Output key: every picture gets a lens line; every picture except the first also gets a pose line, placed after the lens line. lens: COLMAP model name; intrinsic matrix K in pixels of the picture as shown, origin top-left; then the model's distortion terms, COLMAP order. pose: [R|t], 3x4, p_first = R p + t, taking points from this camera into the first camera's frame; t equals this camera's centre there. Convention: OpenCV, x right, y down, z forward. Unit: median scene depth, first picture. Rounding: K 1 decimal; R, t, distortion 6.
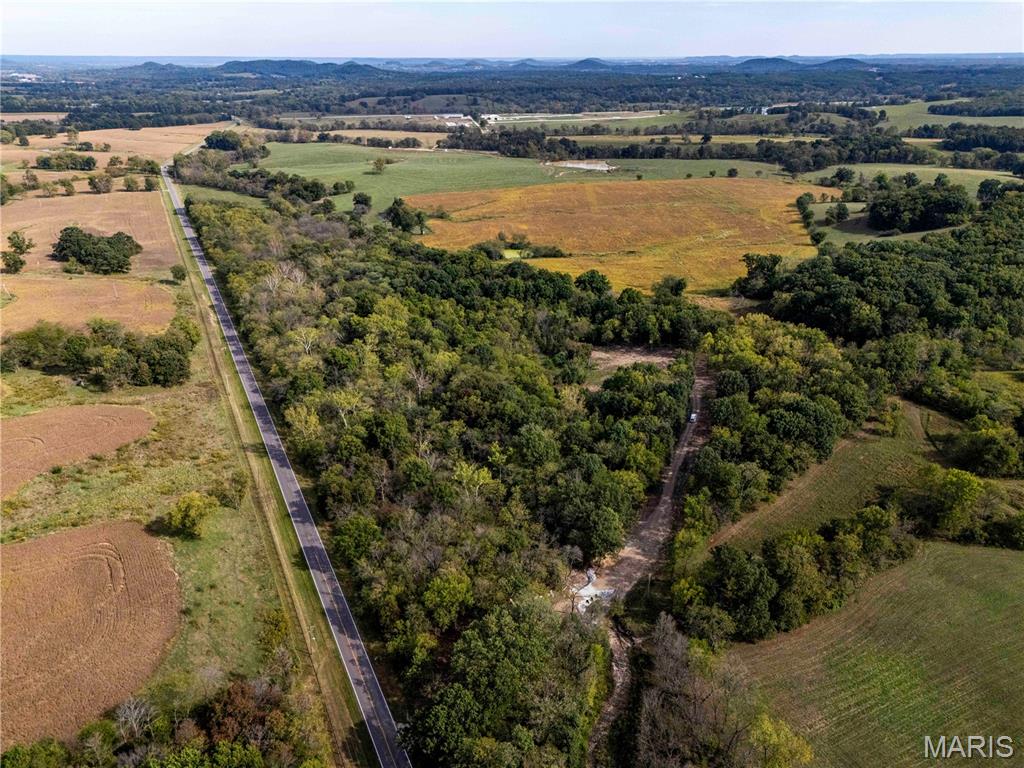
lens RADIAL K [[751.8, 0, 514.9], [0, 751.8, 383.8], [0, 0, 1]] dist [0.064524, -0.054922]
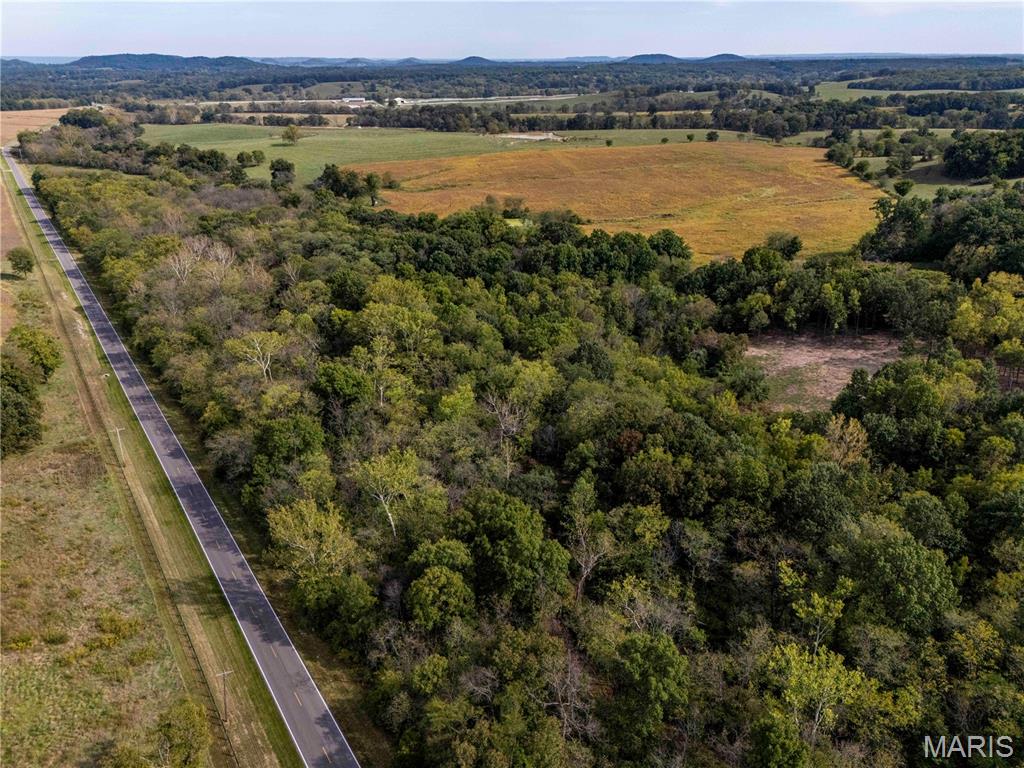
lens RADIAL K [[751.8, 0, 516.7], [0, 751.8, 384.7], [0, 0, 1]] dist [0.064524, -0.054922]
pose [[0.989153, -0.059485, 0.134302, -0.140547], [0.059663, 0.998215, 0.002706, -0.021076], [-0.134223, 0.005336, 0.990937, 0.352582]]
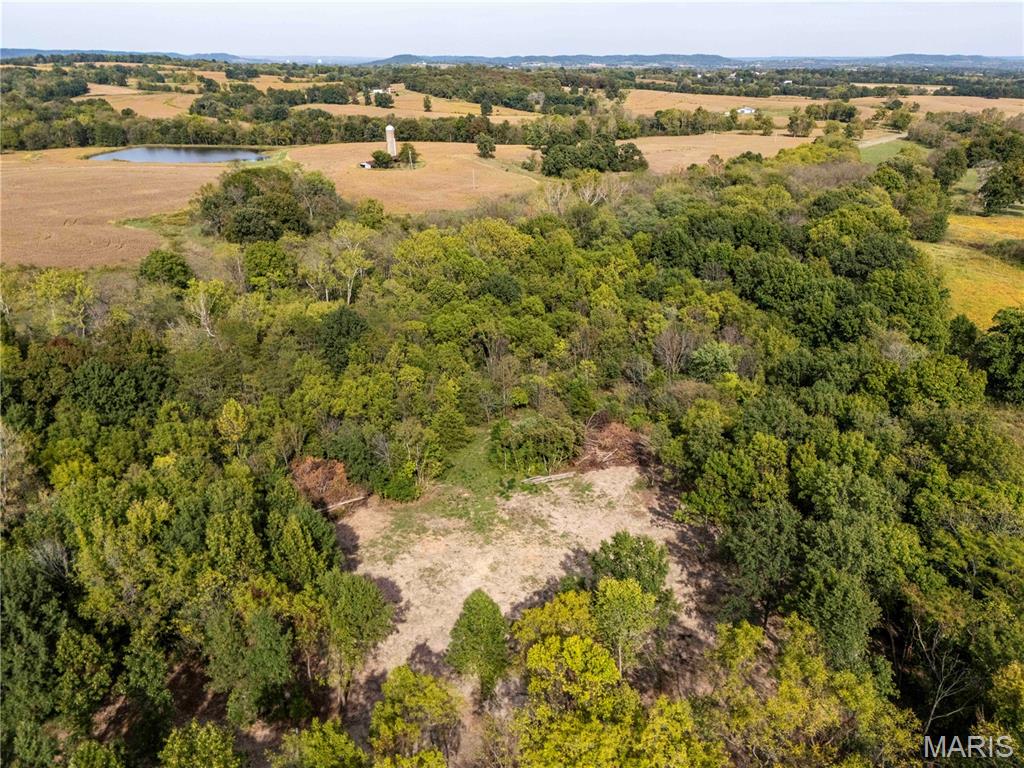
lens RADIAL K [[751.8, 0, 516.4], [0, 751.8, 386.6], [0, 0, 1]] dist [0.064524, -0.054922]
pose [[0.432566, 0.363178, -0.825220, 0.301967], [-0.363598, 0.907822, 0.208940, -0.111419], [0.825035, 0.209668, 0.524744, 0.680378]]
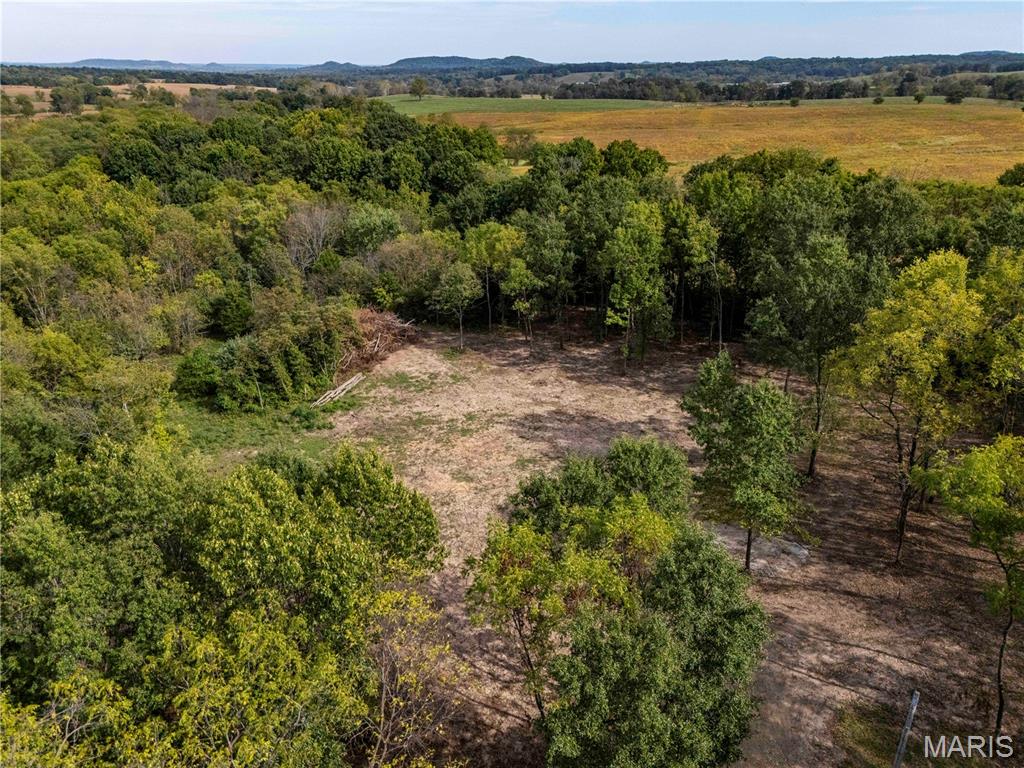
lens RADIAL K [[751.8, 0, 518.2], [0, 751.8, 388.6], [0, 0, 1]] dist [0.064524, -0.054922]
pose [[0.977455, 0.080384, -0.195246, 0.166412], [-0.081410, 0.996677, 0.002777, -0.029332], [0.194820, 0.013181, 0.980750, 0.667356]]
